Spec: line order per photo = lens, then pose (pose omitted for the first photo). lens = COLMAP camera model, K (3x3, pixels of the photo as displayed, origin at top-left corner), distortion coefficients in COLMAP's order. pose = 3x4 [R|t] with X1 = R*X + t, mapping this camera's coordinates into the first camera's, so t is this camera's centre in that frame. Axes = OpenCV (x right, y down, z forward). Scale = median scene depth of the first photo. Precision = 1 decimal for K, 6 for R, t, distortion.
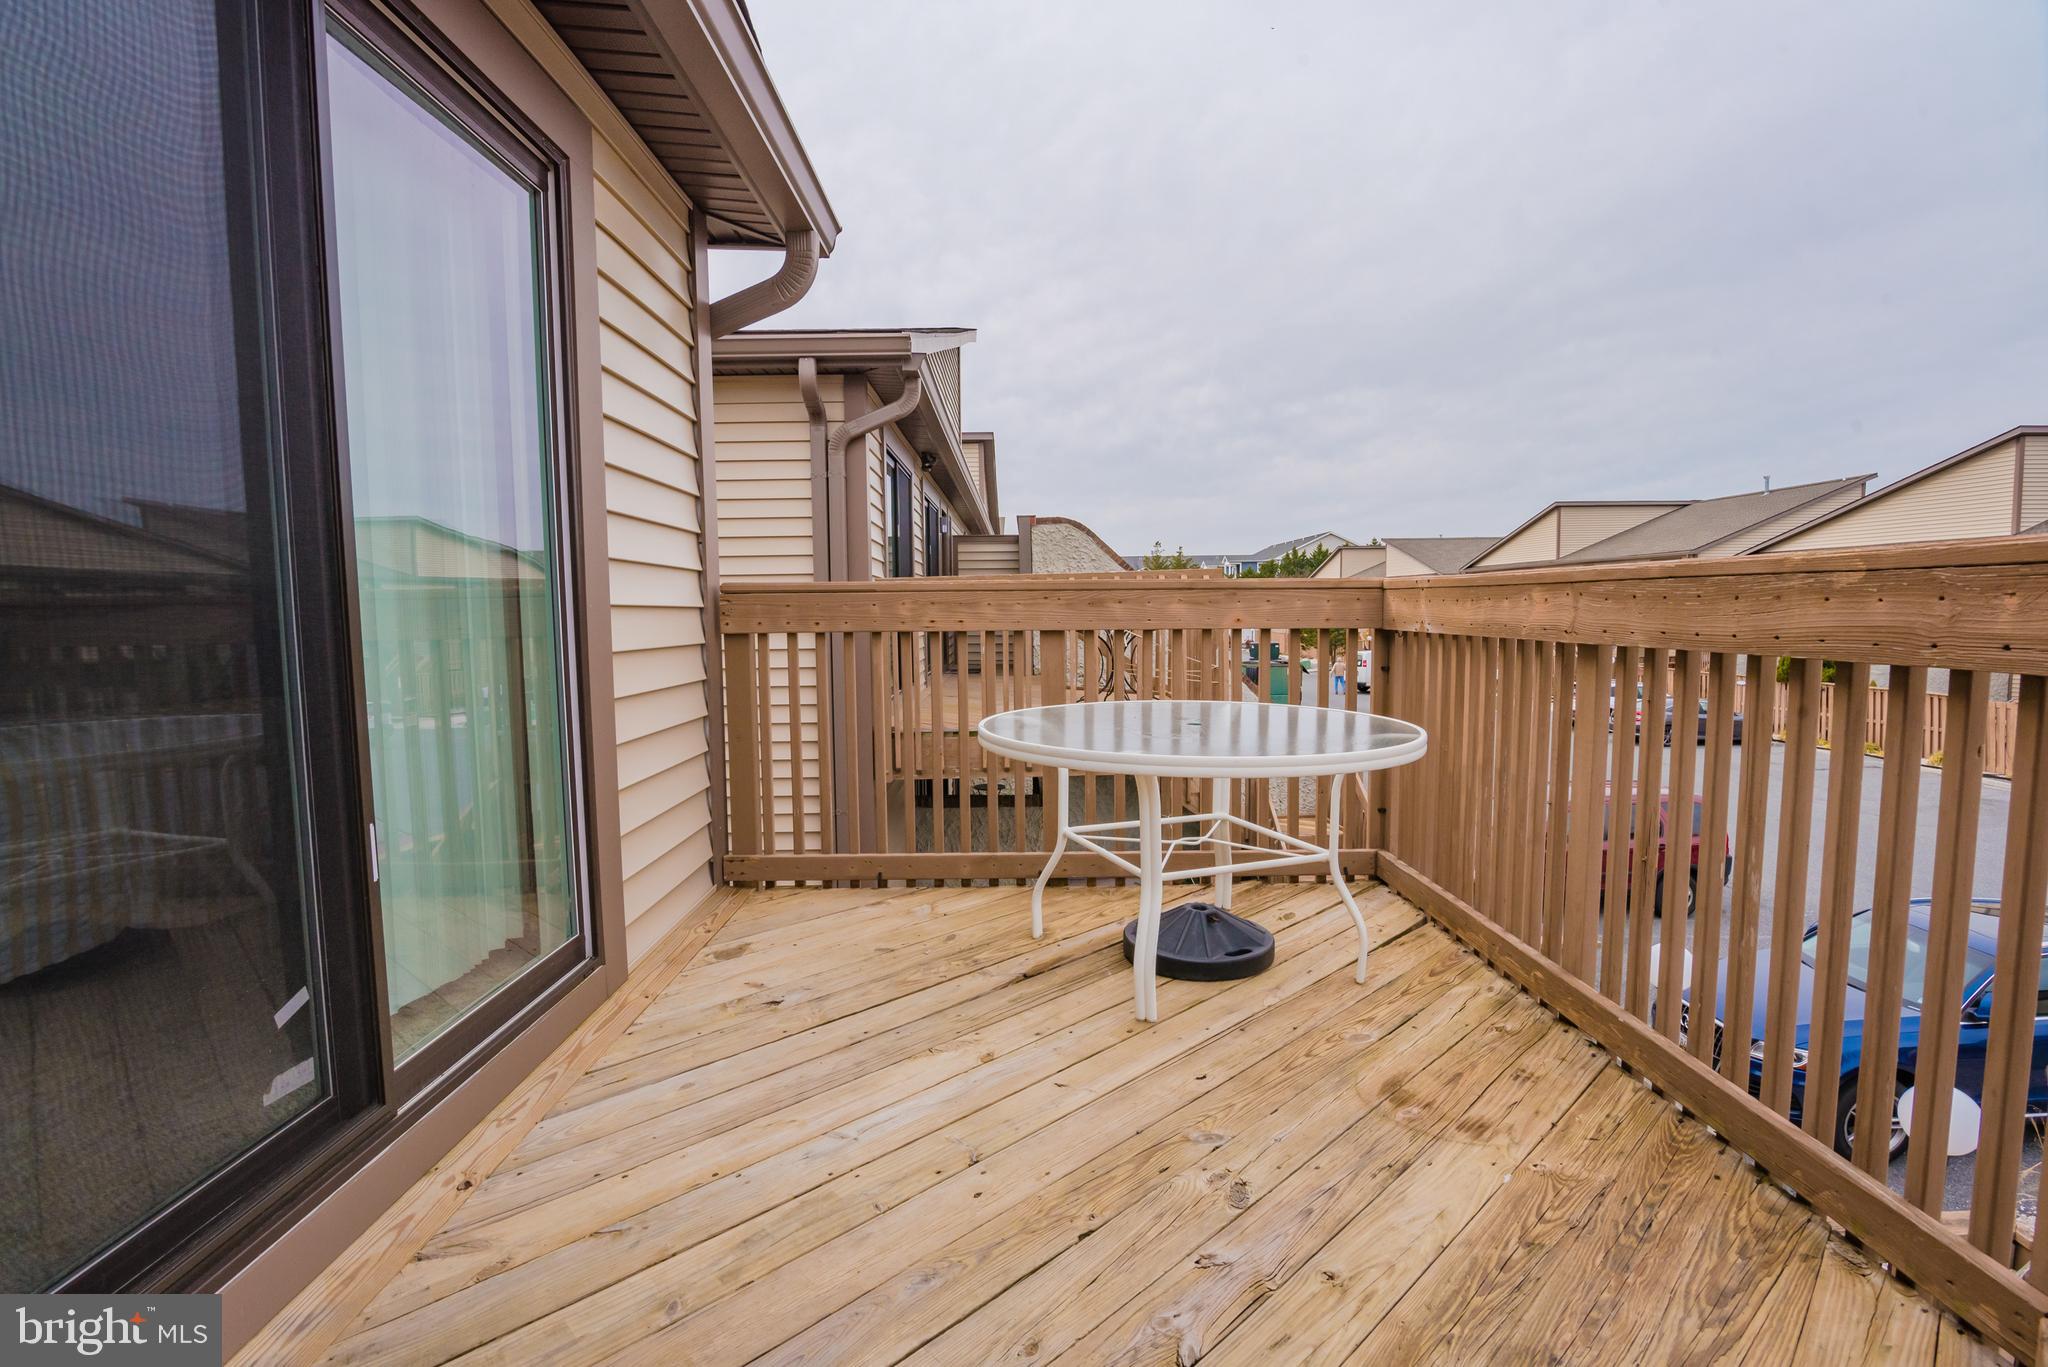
lens RADIAL K [[1017.1, 0, 1019.7], [0, 1017.1, 693.0], [0, 0, 1]] dist [-0.020804, -0.000267]
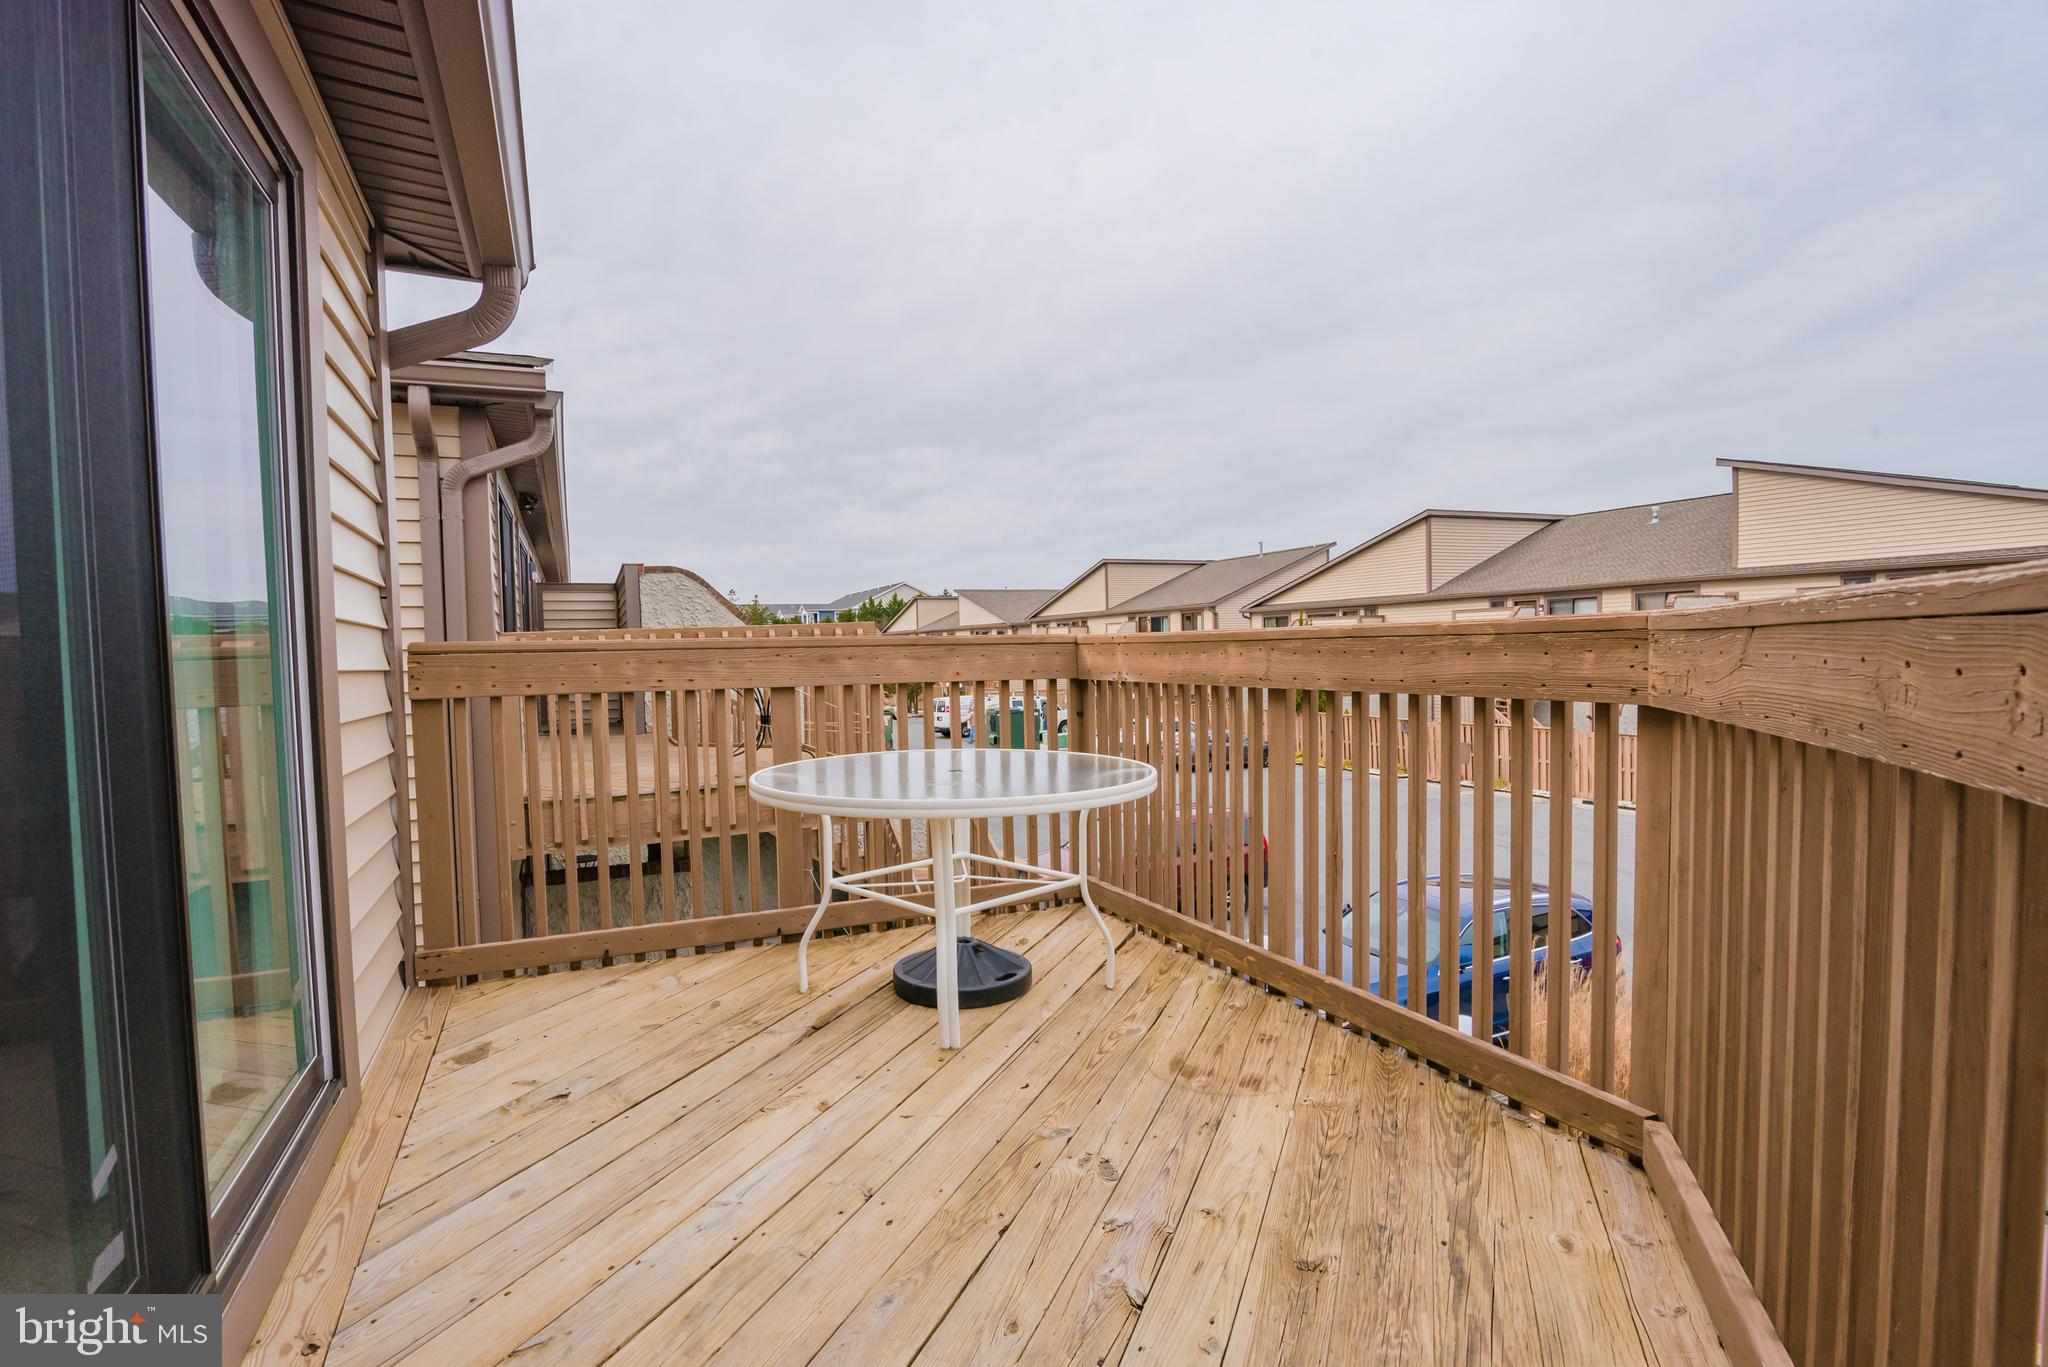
lens RADIAL K [[1036.4, 0, 1026.1], [0, 1036.4, 693.1], [0, 0, 1]] dist [-0.020855, -0.000101]
pose [[0.913607, -0.026388, 0.405741, -0.203104], [0.046078, 0.998183, -0.038835, -0.005590], [-0.403978, 0.054176, 0.913163, -0.044896]]
